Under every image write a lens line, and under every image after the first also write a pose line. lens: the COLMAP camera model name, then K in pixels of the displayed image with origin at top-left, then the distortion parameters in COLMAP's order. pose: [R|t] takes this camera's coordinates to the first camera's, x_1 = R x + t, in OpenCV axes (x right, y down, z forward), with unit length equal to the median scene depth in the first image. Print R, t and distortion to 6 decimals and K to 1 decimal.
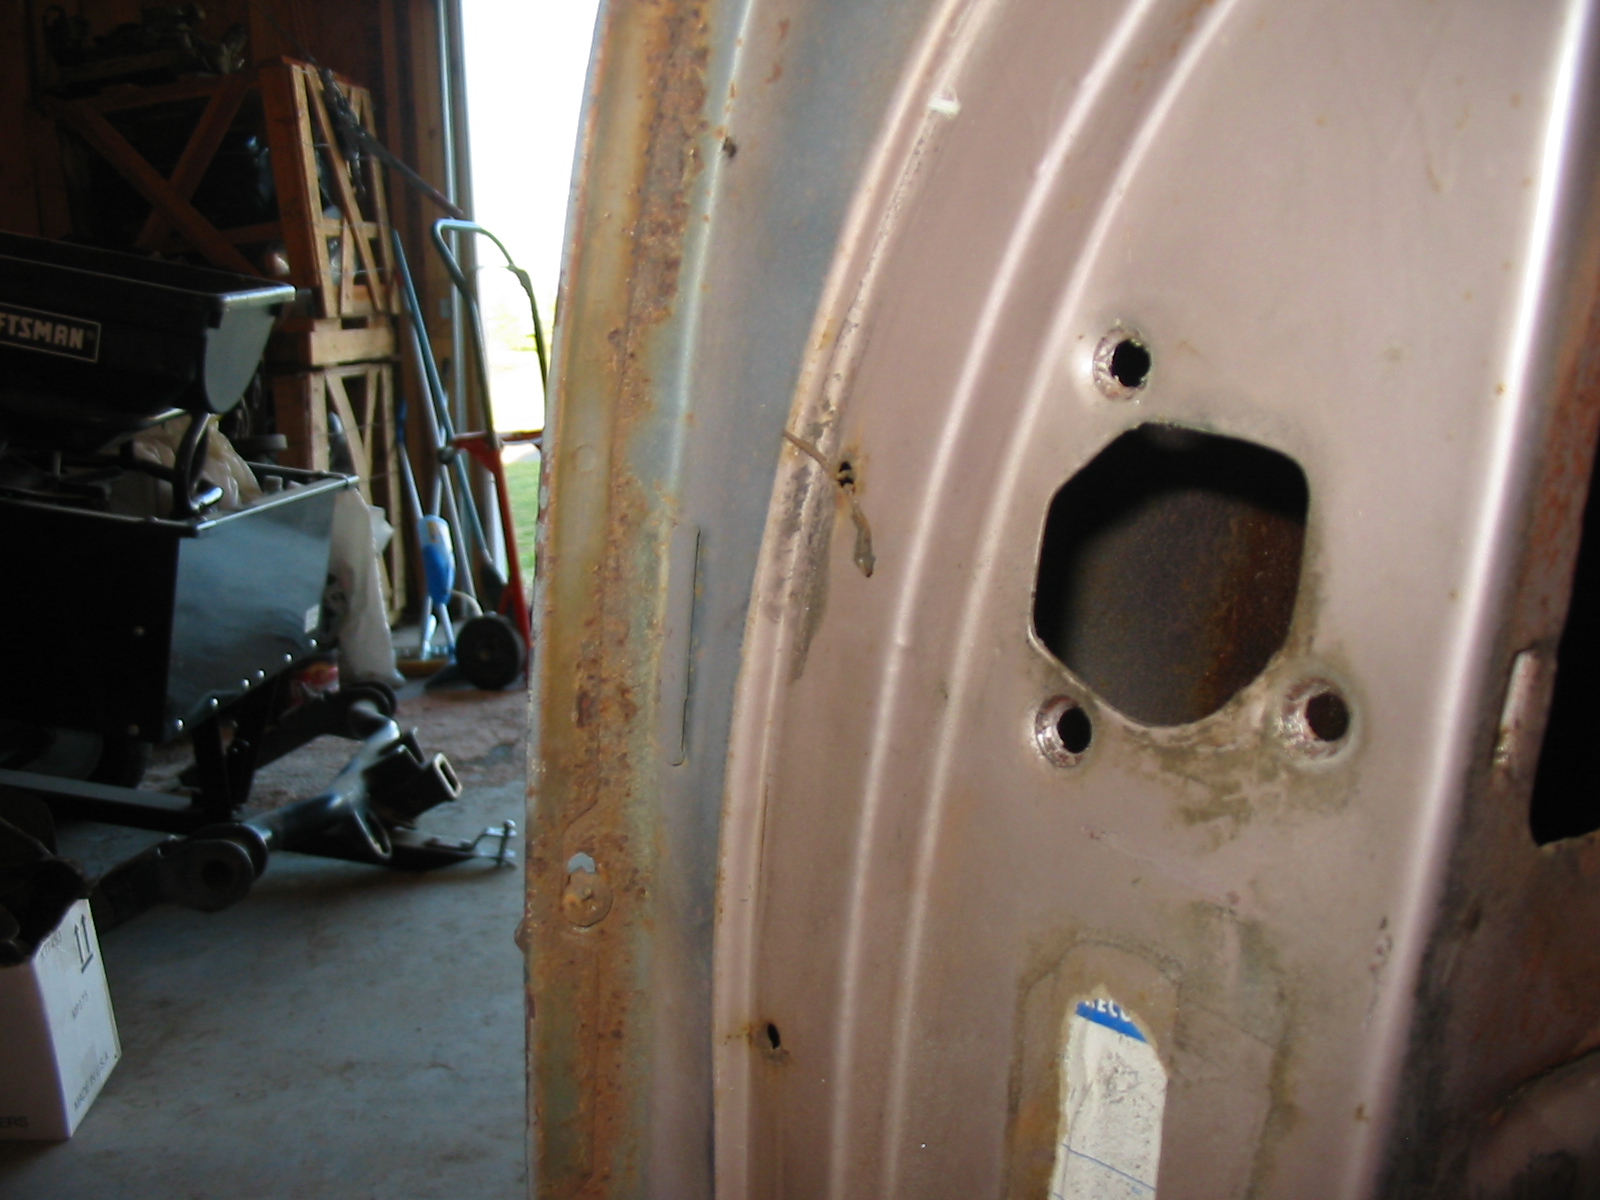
lens RADIAL K [[1889.6, 0, 800.0], [0, 1889.6, 600.0], [0, 0, 1]] dist [-0.208047, 0.273677]
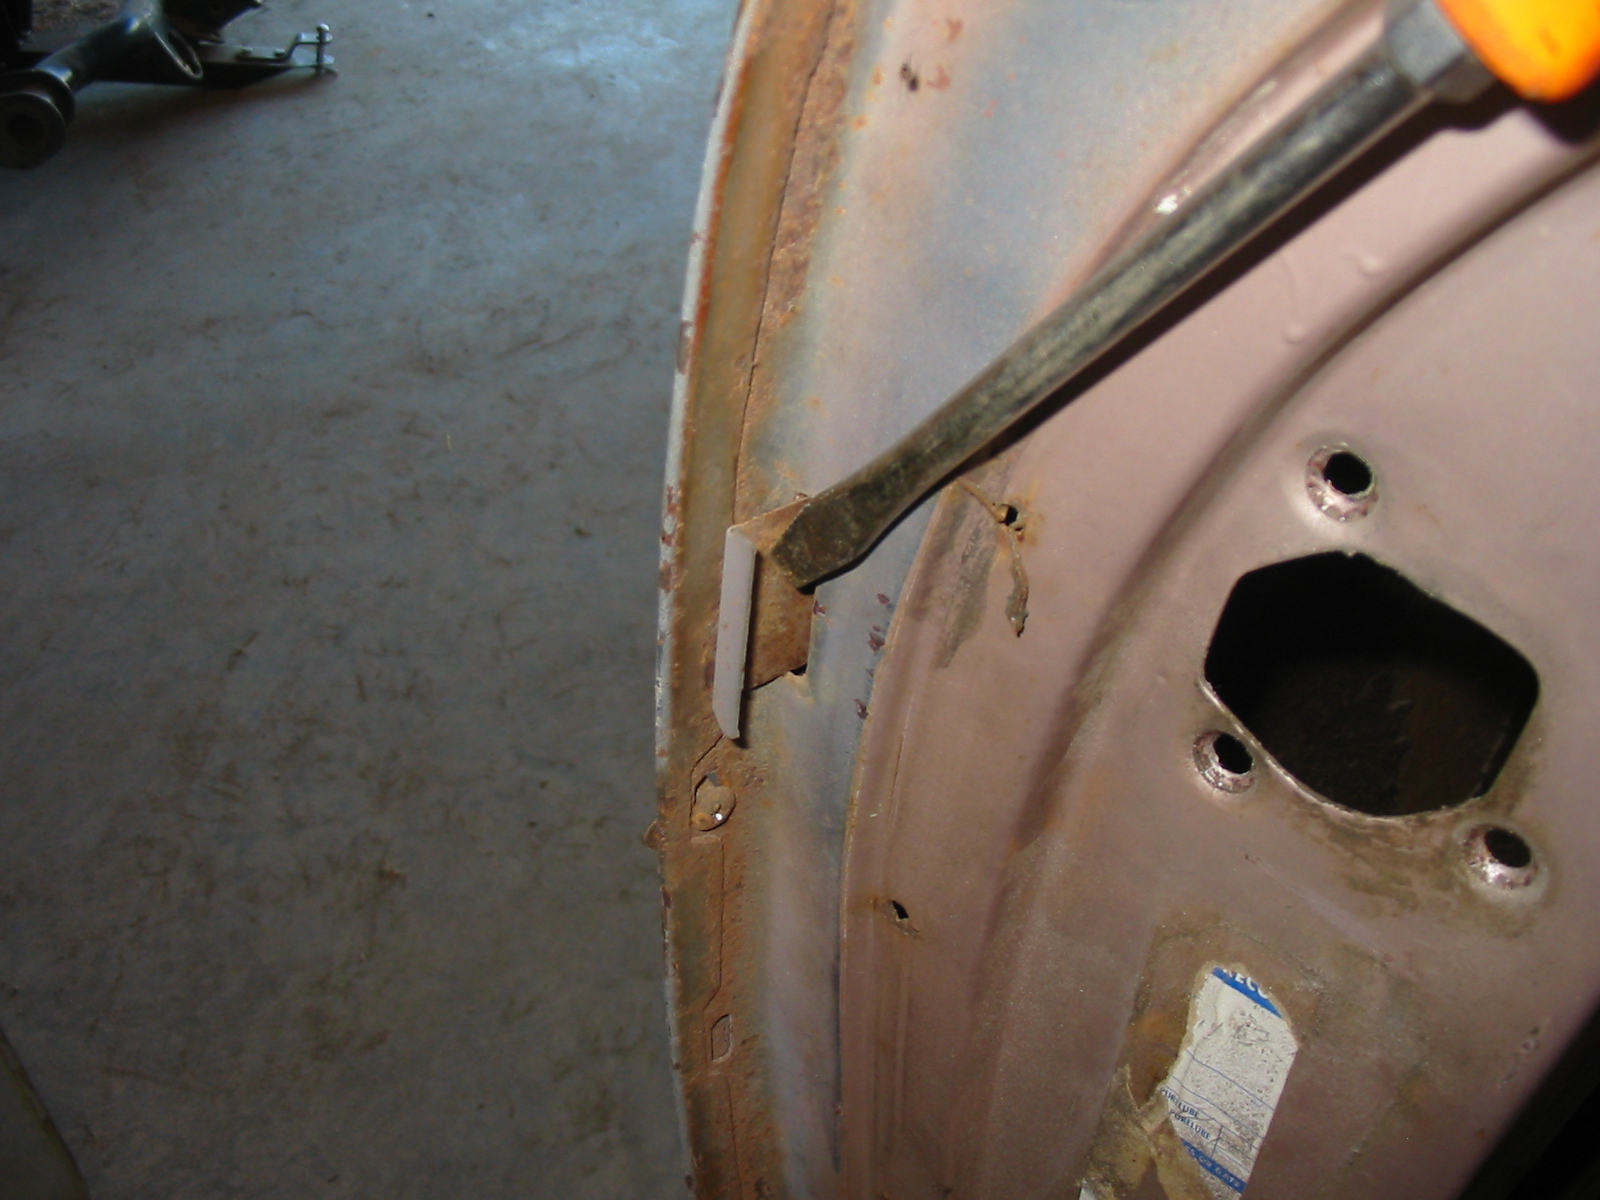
lens RADIAL K [[1840.4, 0, 800.0], [0, 1840.4, 600.0], [0, 0, 1]] dist [-0.201429, 0.262310]
pose [[0.989499, -0.094798, 0.109112, -0.162130], [0.020860, 0.840643, 0.541187, -0.468265], [-0.143028, -0.533228, 0.833793, 0.213189]]
